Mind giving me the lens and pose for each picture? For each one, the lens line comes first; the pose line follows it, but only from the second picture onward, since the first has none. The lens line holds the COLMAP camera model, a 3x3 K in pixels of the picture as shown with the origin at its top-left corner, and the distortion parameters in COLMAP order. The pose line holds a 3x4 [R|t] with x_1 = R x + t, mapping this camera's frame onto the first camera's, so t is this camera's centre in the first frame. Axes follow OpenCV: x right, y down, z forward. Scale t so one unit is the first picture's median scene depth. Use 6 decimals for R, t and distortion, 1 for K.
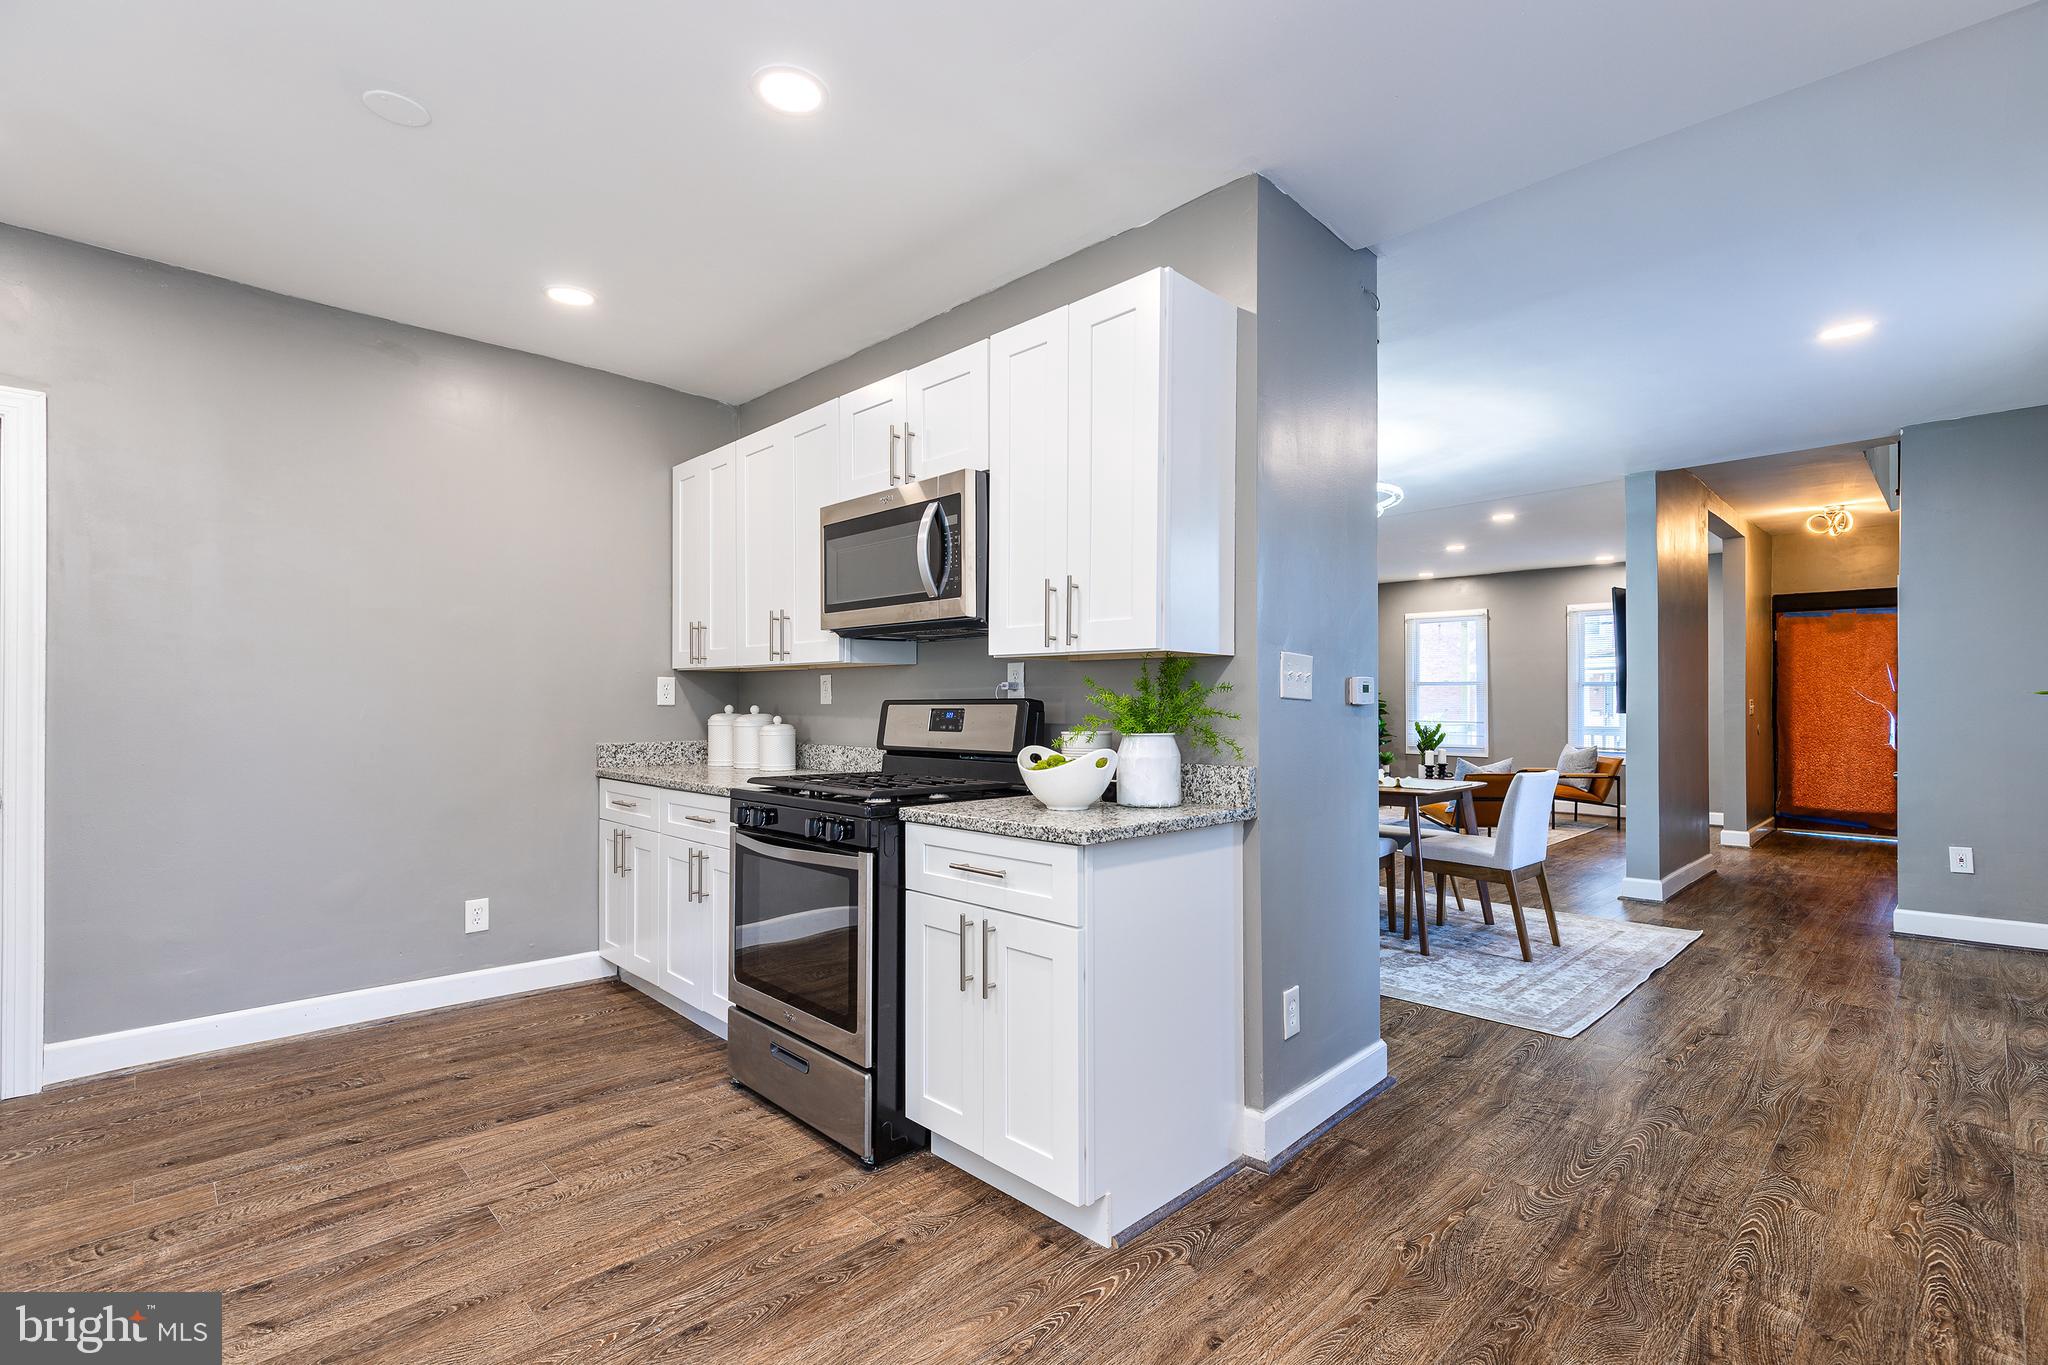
lens RADIAL K [[921.4, 0, 1032.0], [0, 921.4, 697.5], [0, 0, 1]] dist [0.007040, 0.000057]
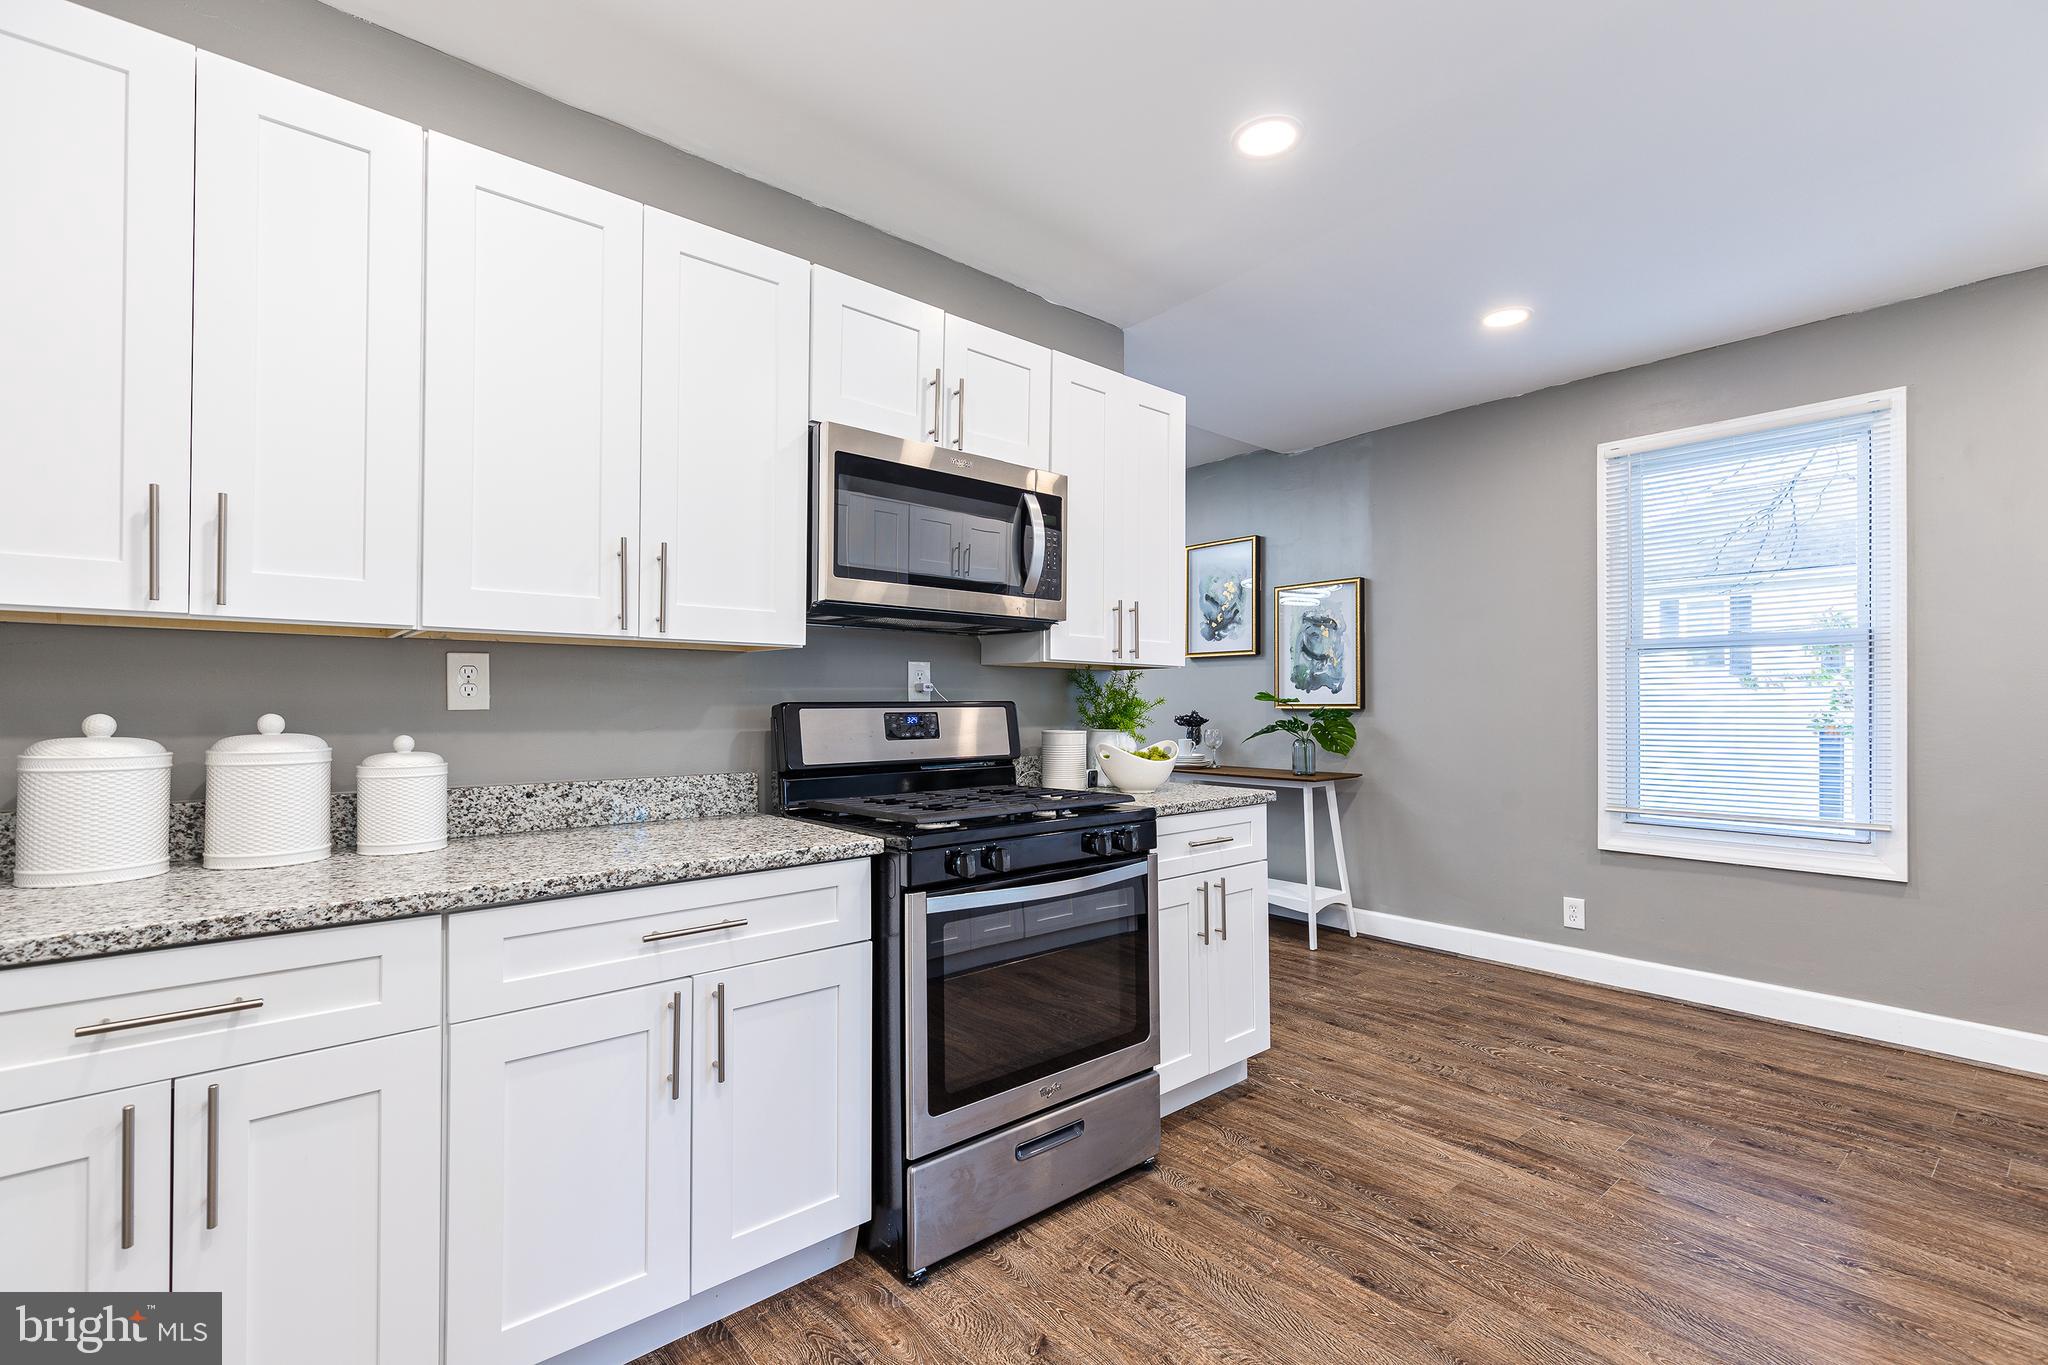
lens RADIAL K [[921.4, 0, 1039.4], [0, 921.4, 693.9], [0, 0, 1]] dist [0.007040, 0.000057]
pose [[0.059941, 0.009212, 0.998159, -1.147411], [-0.004778, 0.999949, -0.008942, 0.002193], [-0.998190, -0.004233, 0.059982, 1.018575]]
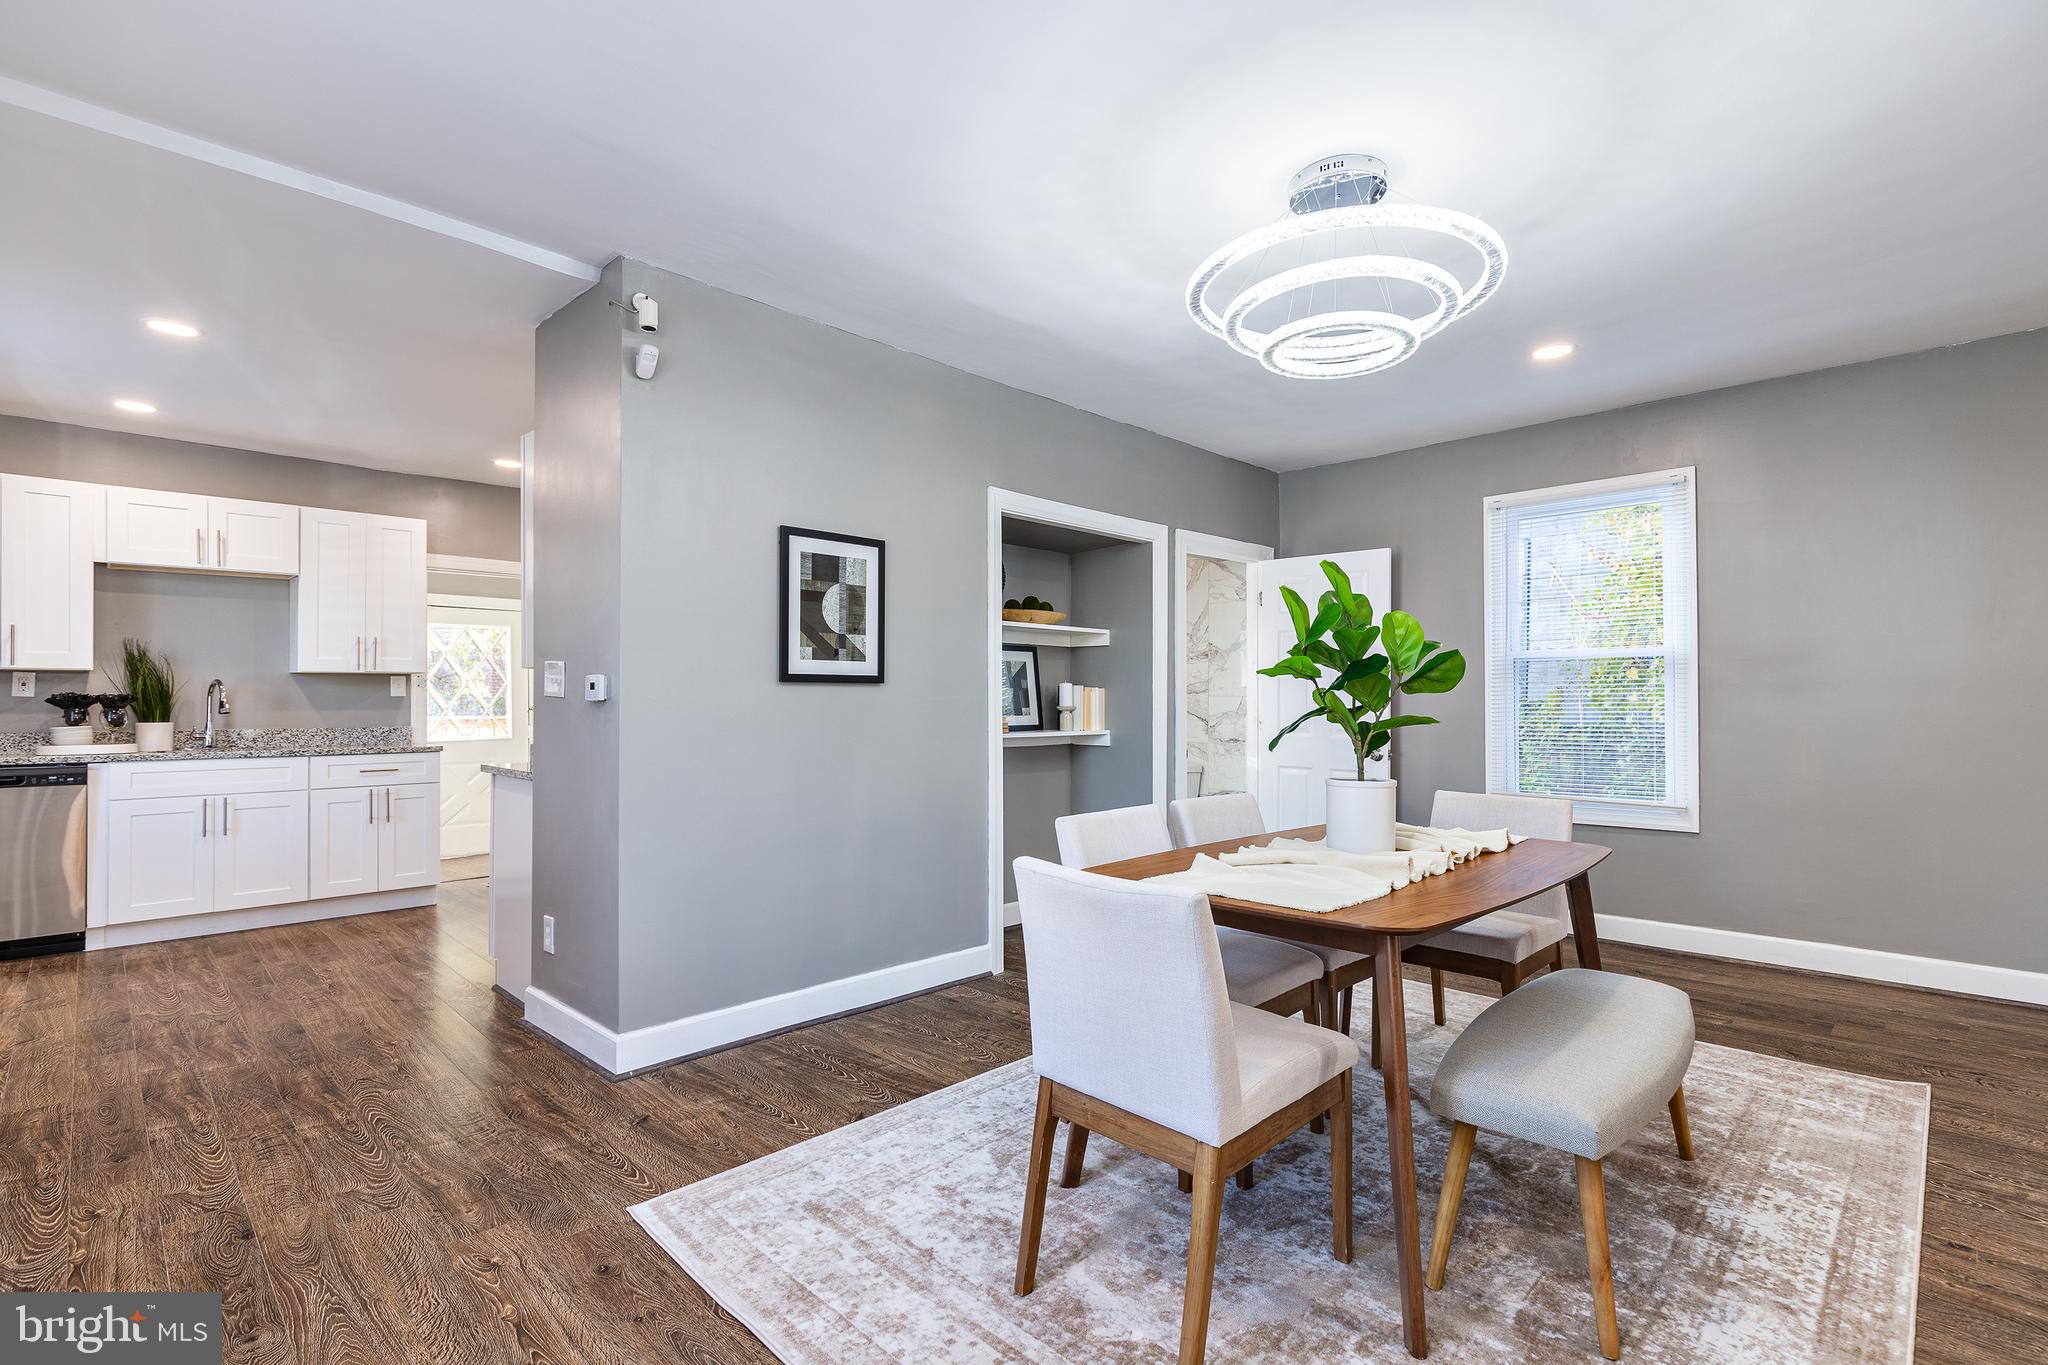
lens RADIAL K [[967.1, 0, 1040.4], [0, 967.1, 697.5], [0, 0, 1]] dist [0.001707, 0.001798]
pose [[0.007612, -0.003730, -0.999964, 1.701345], [0.005363, 0.999979, -0.003690, 0.012509], [0.999957, -0.005334, 0.007631, 1.723995]]
